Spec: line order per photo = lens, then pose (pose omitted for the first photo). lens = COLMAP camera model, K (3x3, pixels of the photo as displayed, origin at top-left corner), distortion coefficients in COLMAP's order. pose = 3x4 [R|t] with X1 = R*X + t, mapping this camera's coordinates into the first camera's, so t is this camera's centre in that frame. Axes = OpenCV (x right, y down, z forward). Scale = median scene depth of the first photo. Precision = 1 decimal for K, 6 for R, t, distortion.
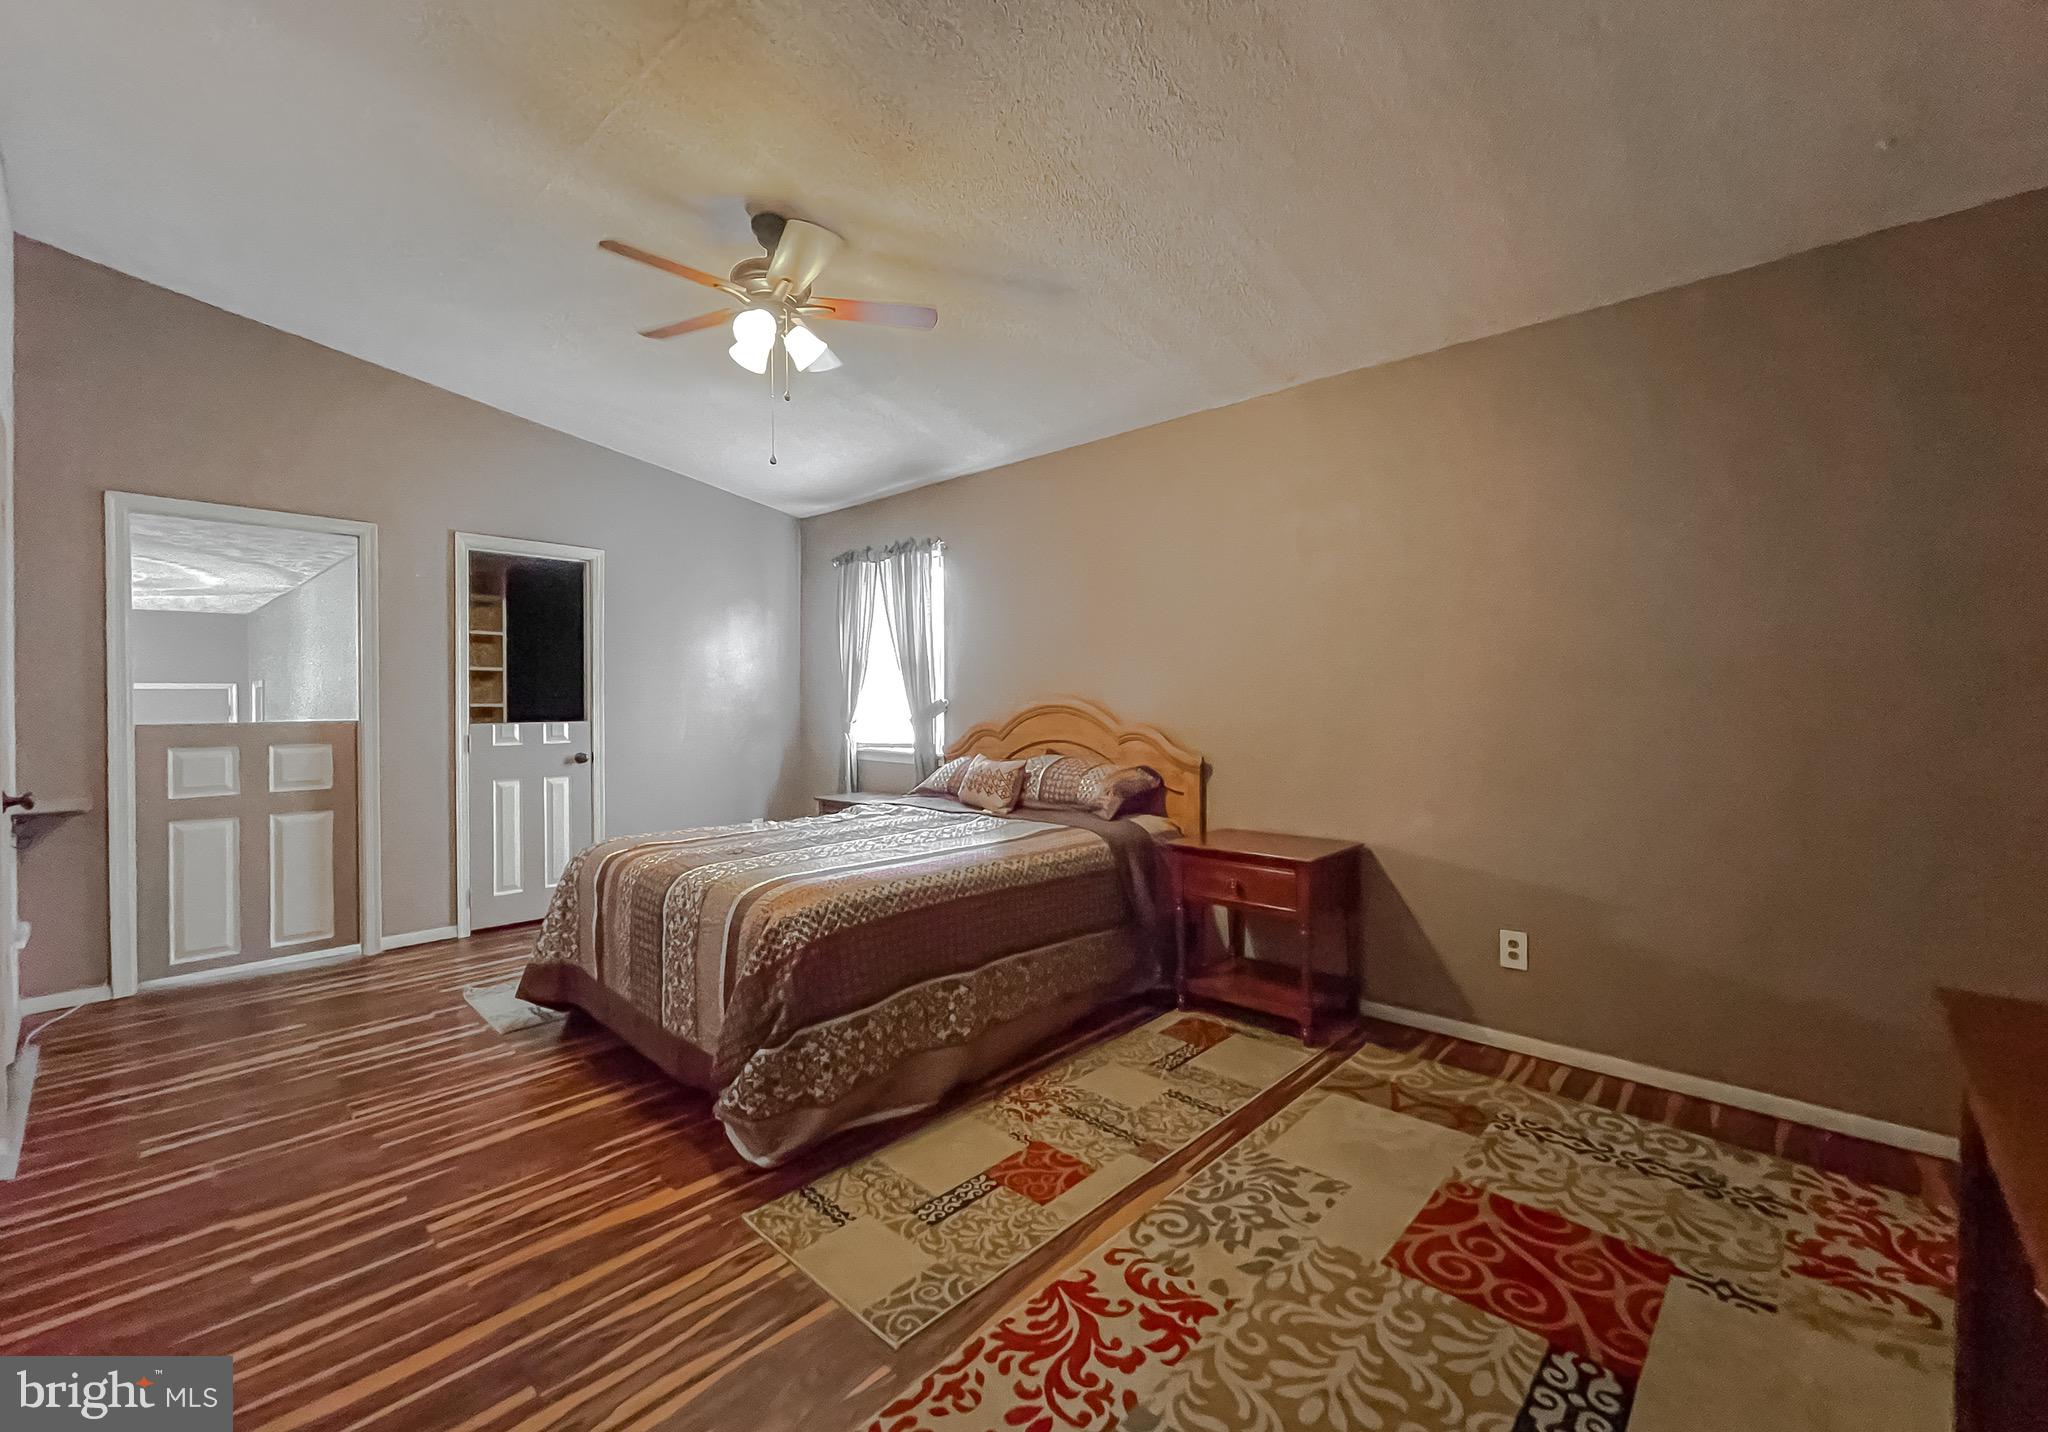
lens RADIAL K [[829.0, 0, 1019.2], [0, 829.0, 705.7], [0, 0, 1]] dist [-0.004834, 0.000561]
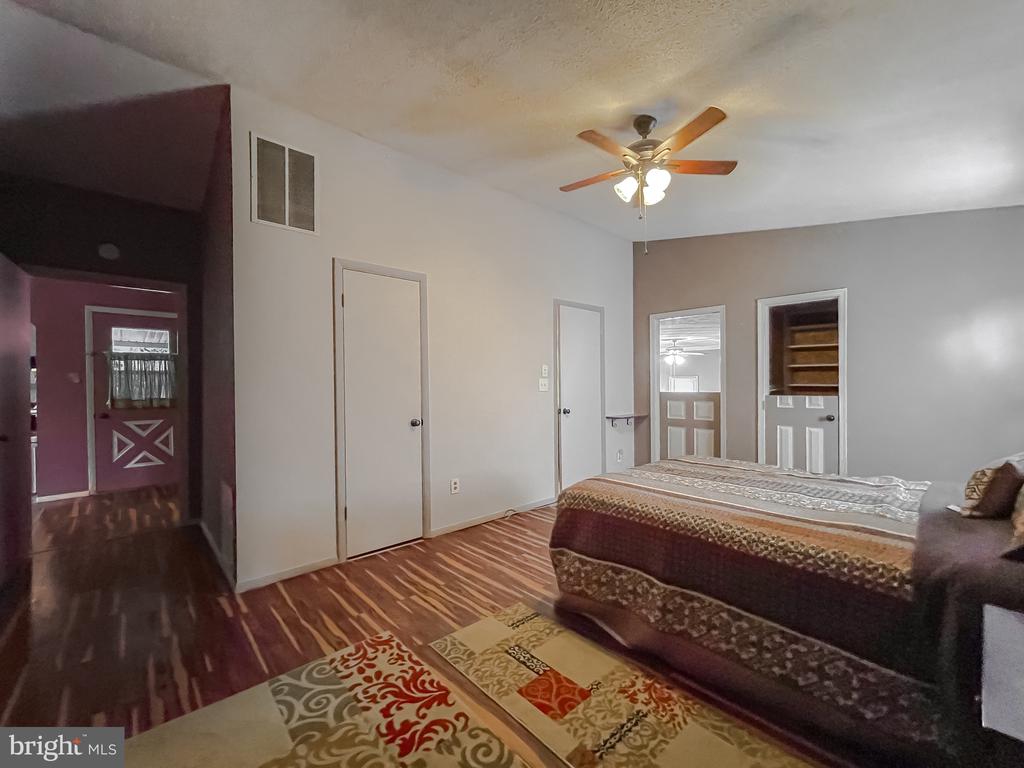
lens RADIAL K [[423.9, 0, 509.6], [0, 423.9, 386.1], [0, 0, 1]] dist [0.000902, 0.000216]
pose [[-0.067825, 0.008776, -0.997659, 0.953554], [-0.000820, 0.999960, 0.008852, -0.020211], [0.997697, 0.001419, -0.067815, 1.134703]]
